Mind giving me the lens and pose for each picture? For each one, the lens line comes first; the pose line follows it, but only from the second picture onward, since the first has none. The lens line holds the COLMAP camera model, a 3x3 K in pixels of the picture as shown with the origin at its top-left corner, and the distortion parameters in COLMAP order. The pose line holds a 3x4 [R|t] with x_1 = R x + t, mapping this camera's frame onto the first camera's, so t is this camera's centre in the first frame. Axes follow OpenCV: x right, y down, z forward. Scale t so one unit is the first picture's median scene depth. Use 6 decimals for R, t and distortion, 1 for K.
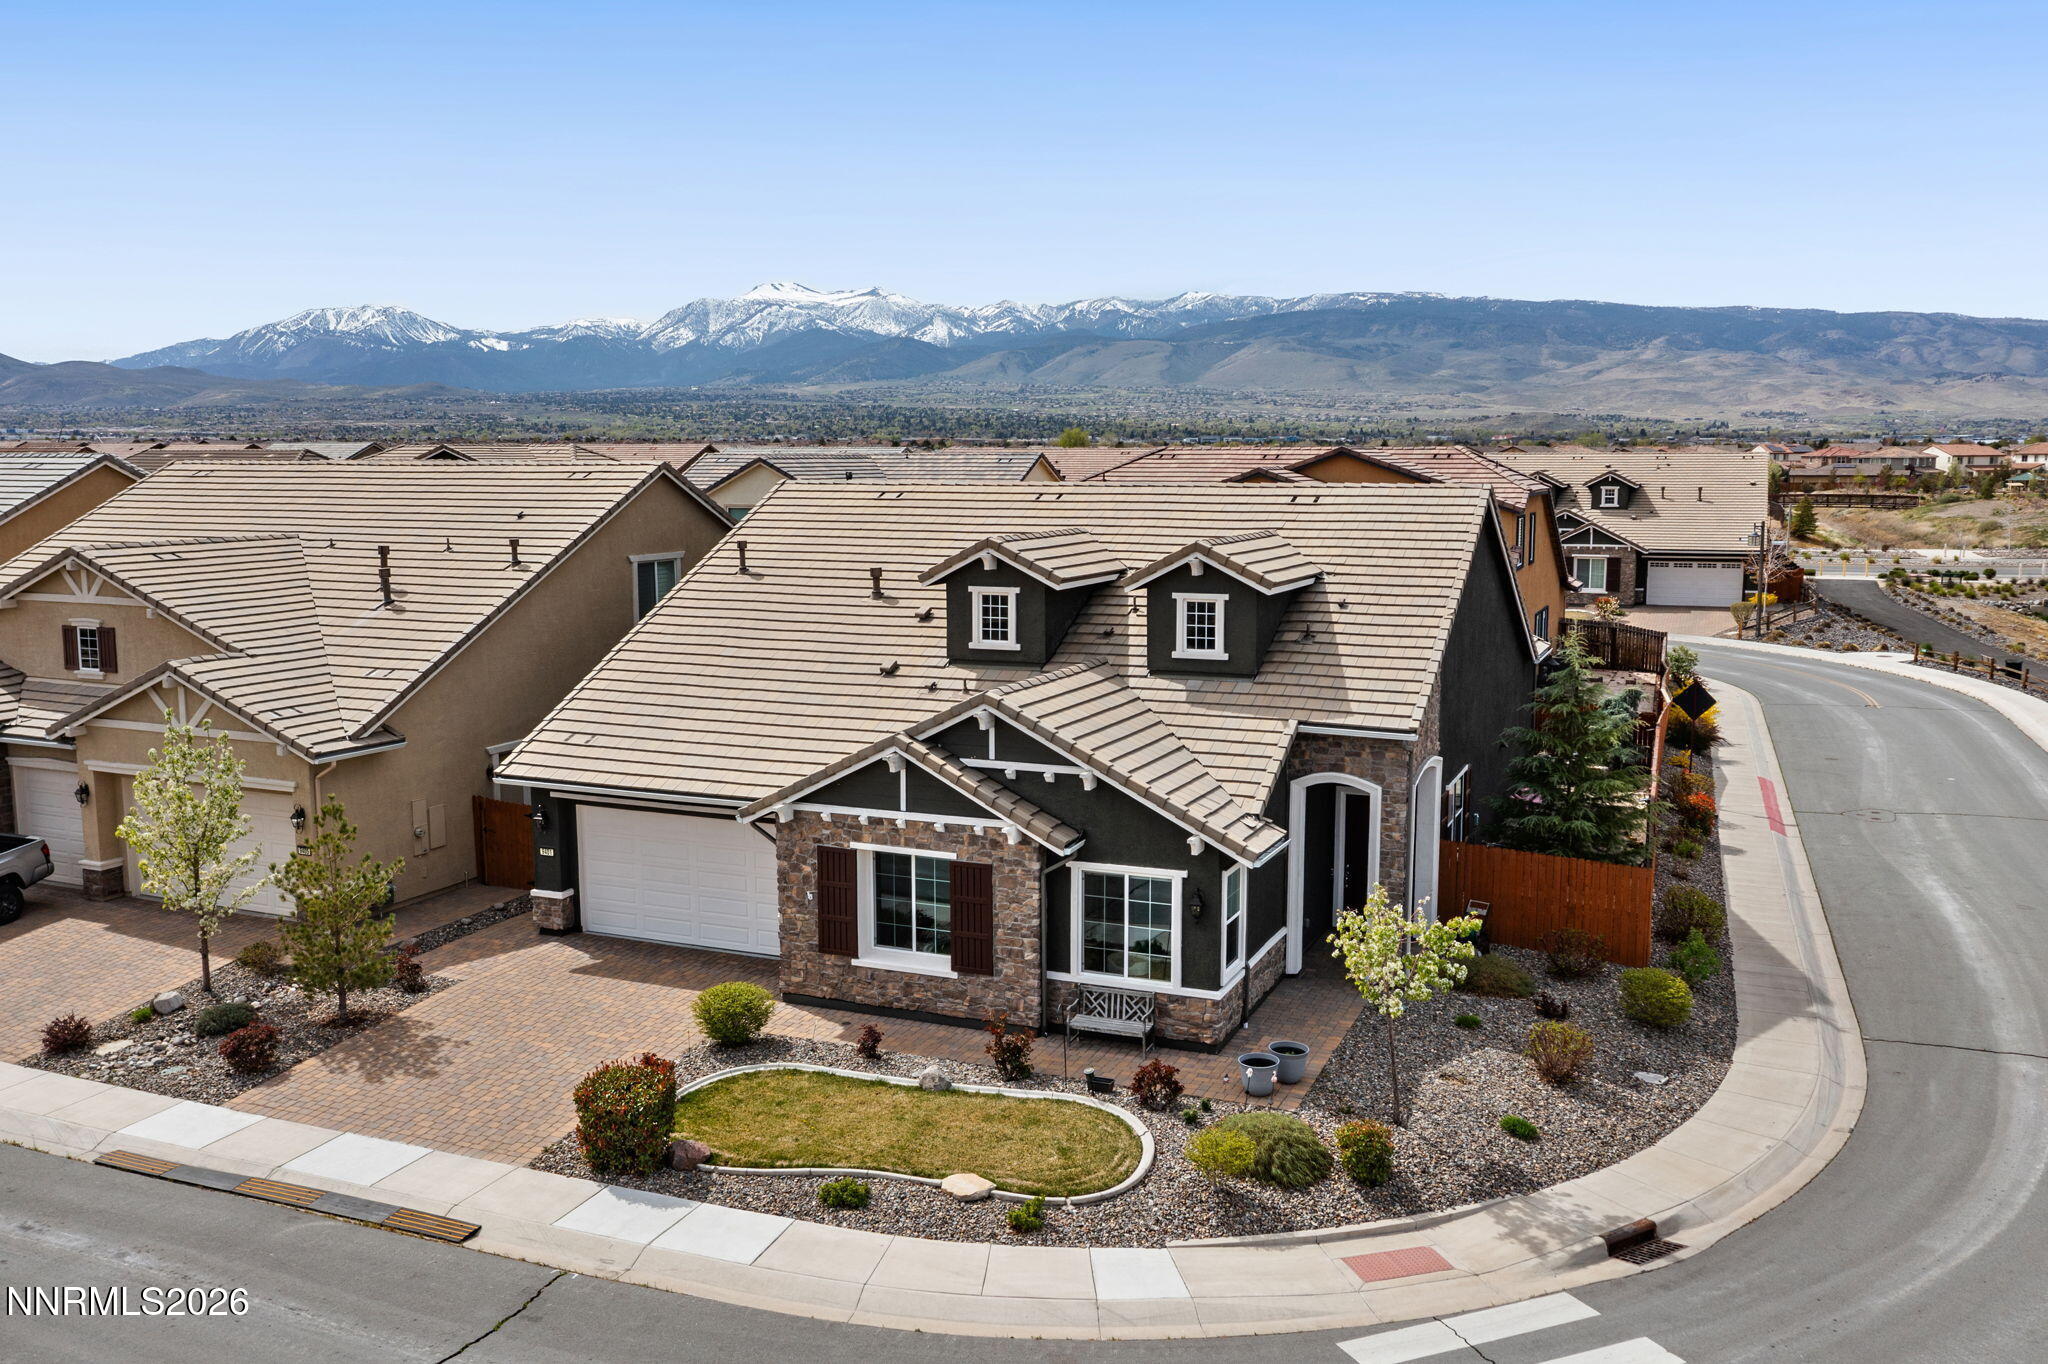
lens RADIAL K [[1706.8, 0, 1044.1], [0, 1706.8, 687.9], [0, 0, 1]] dist [-0.004834, -0.004844]
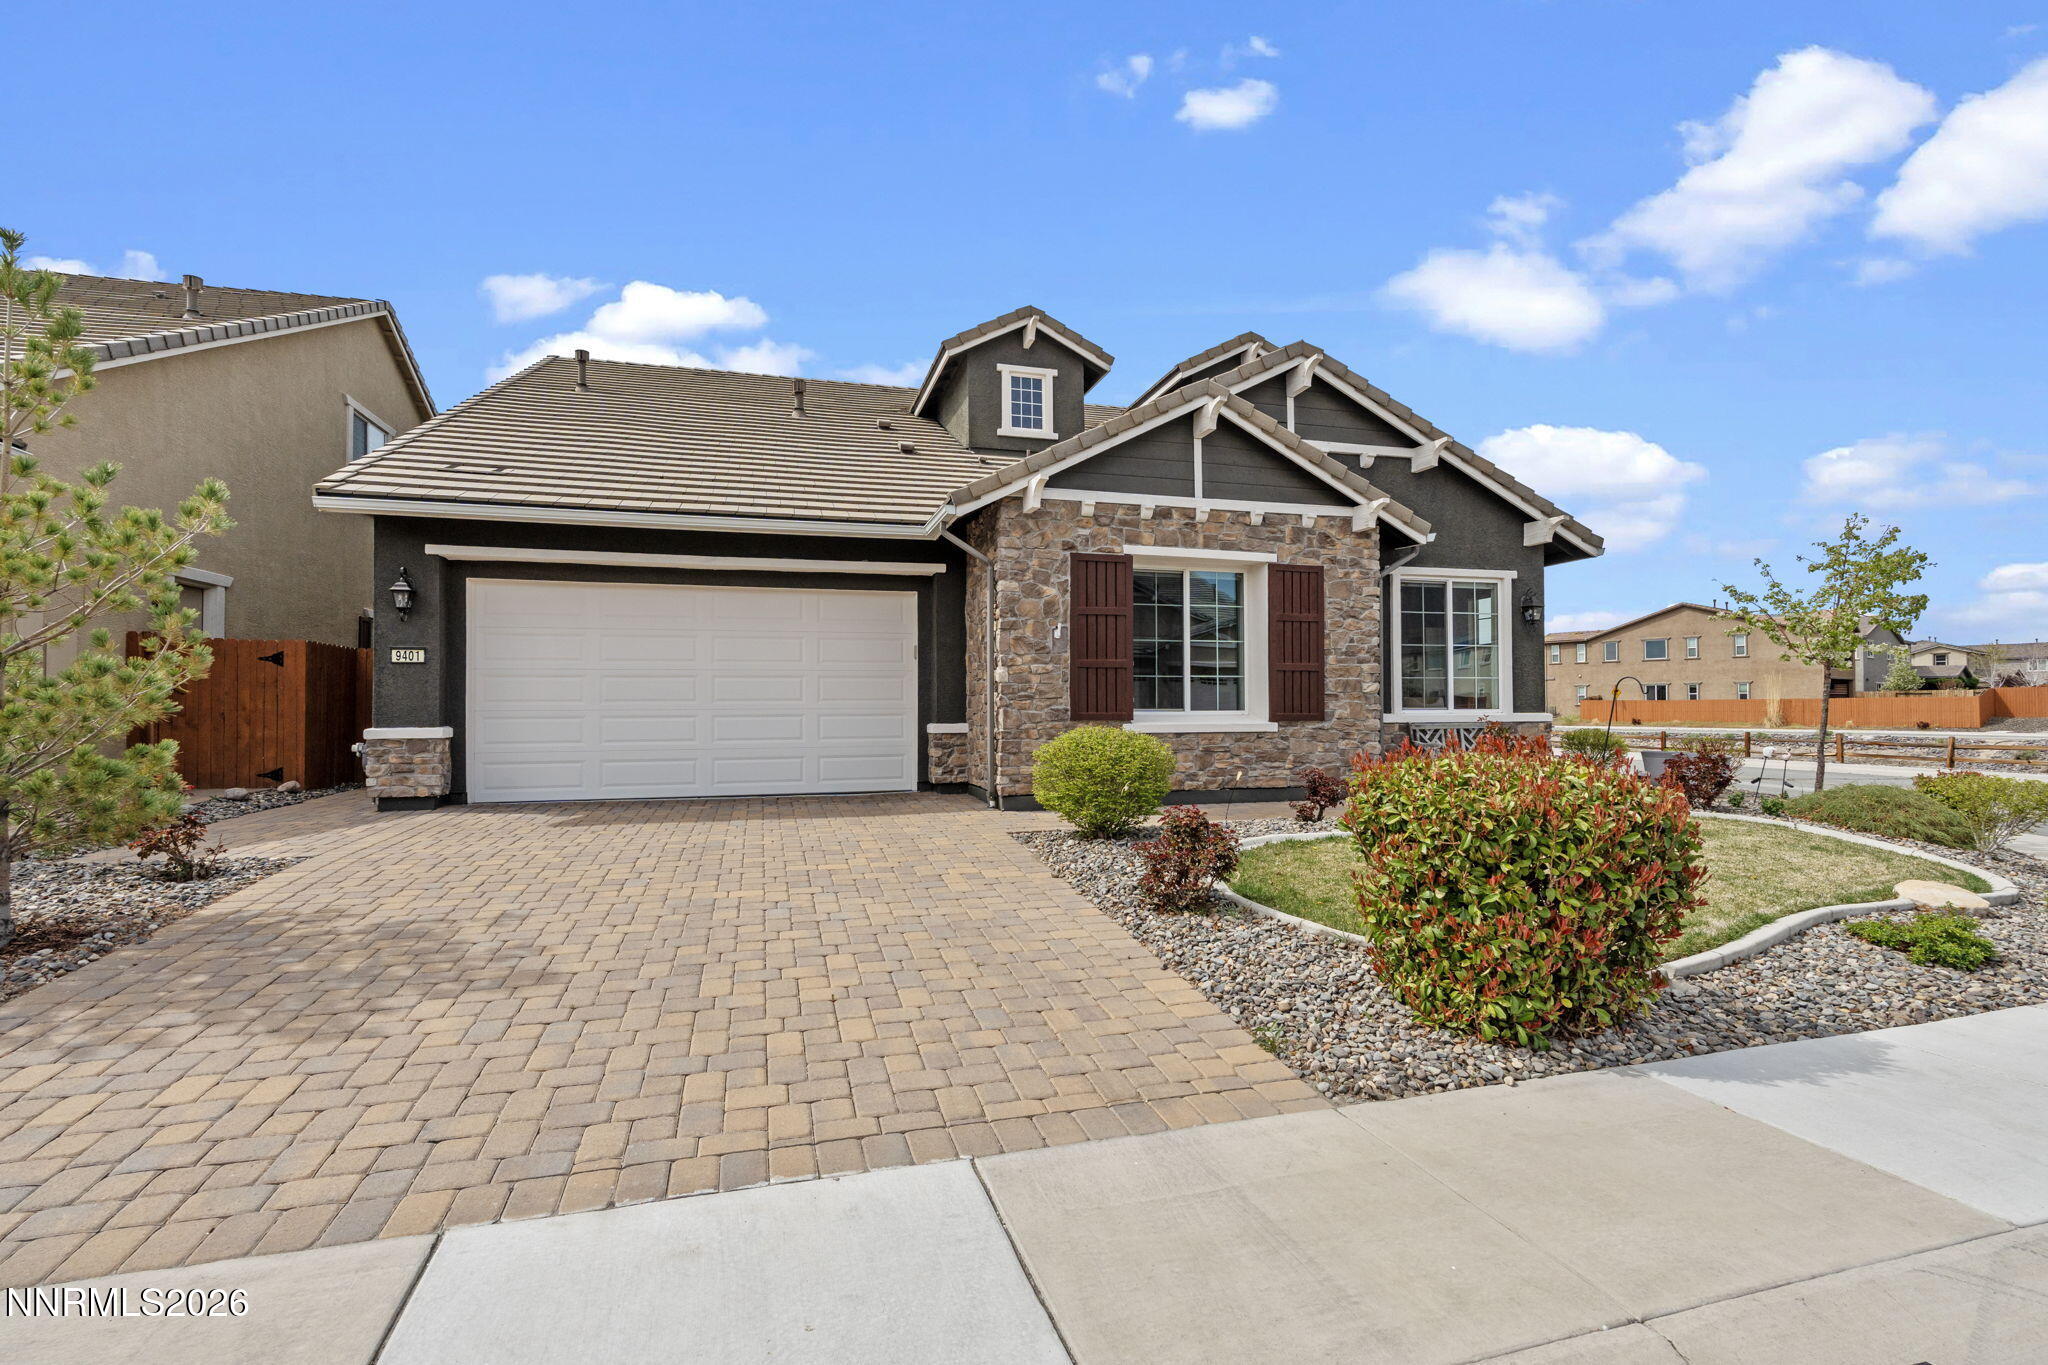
lens RADIAL K [[906.0, 0, 1010.3], [0, 906.0, 700.0], [0, 0, 1]] dist [-0.006126, 0.001390]
pose [[0.786857, 0.002336, 0.617131, -0.367977], [0.089039, 0.989100, -0.117271, 0.187802], [-0.610678, 0.147224, 0.778073, 0.752030]]
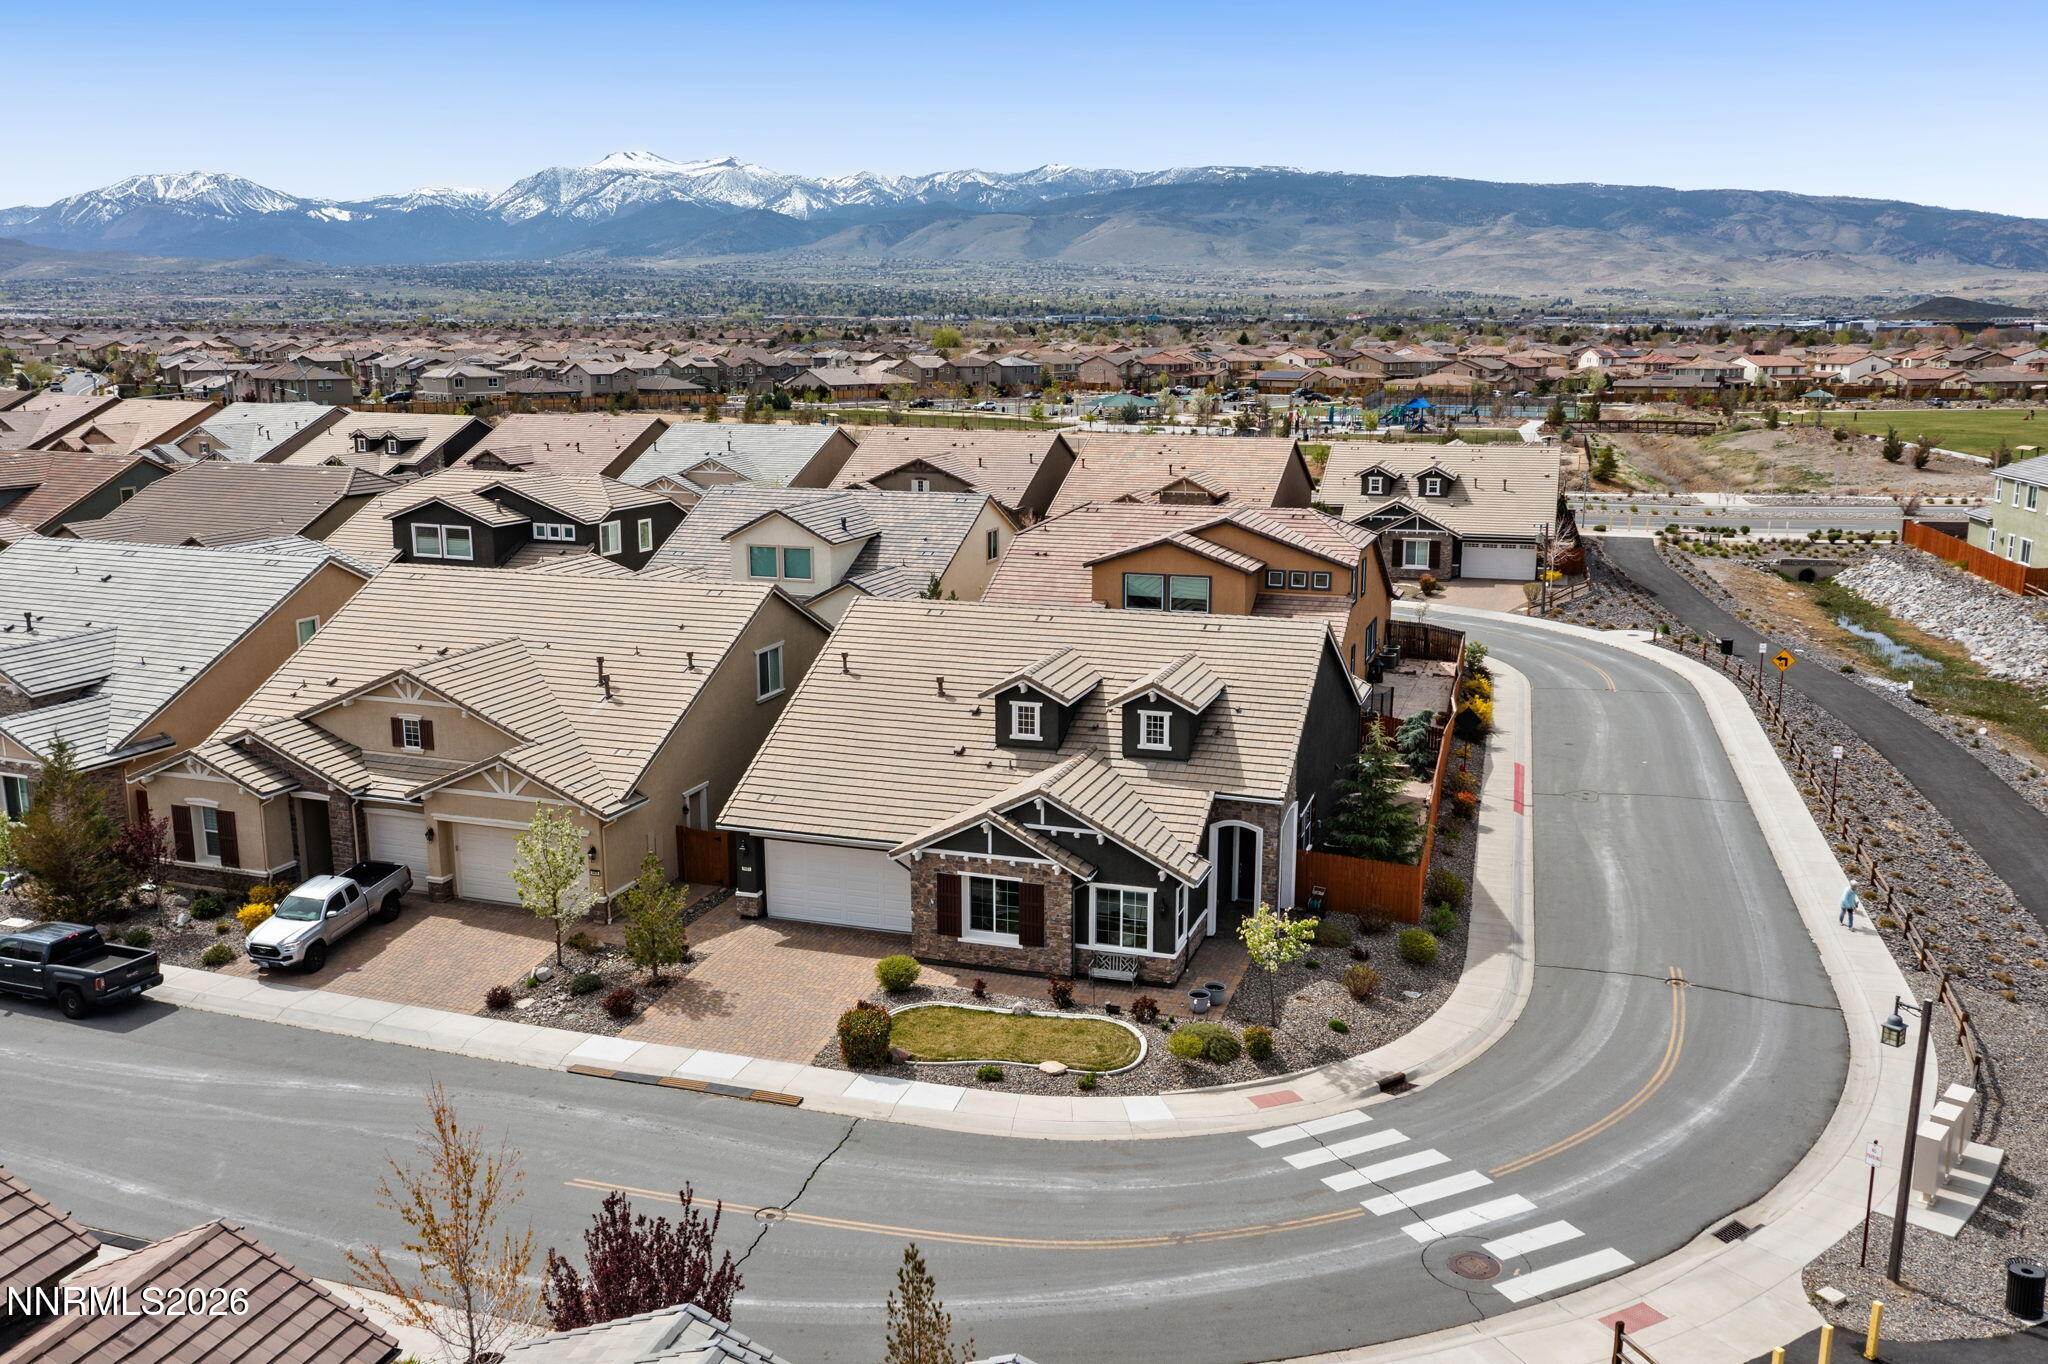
lens RADIAL K [[1706.8, 0, 1042.2], [0, 1706.8, 672.5], [0, 0, 1]] dist [-0.004834, -0.004844]
pose [[0.996727, -0.016602, 0.079122, -0.160121], [0.011153, 0.997567, 0.068823, -0.224209], [-0.080072, -0.067715, 0.994486, -0.693568]]
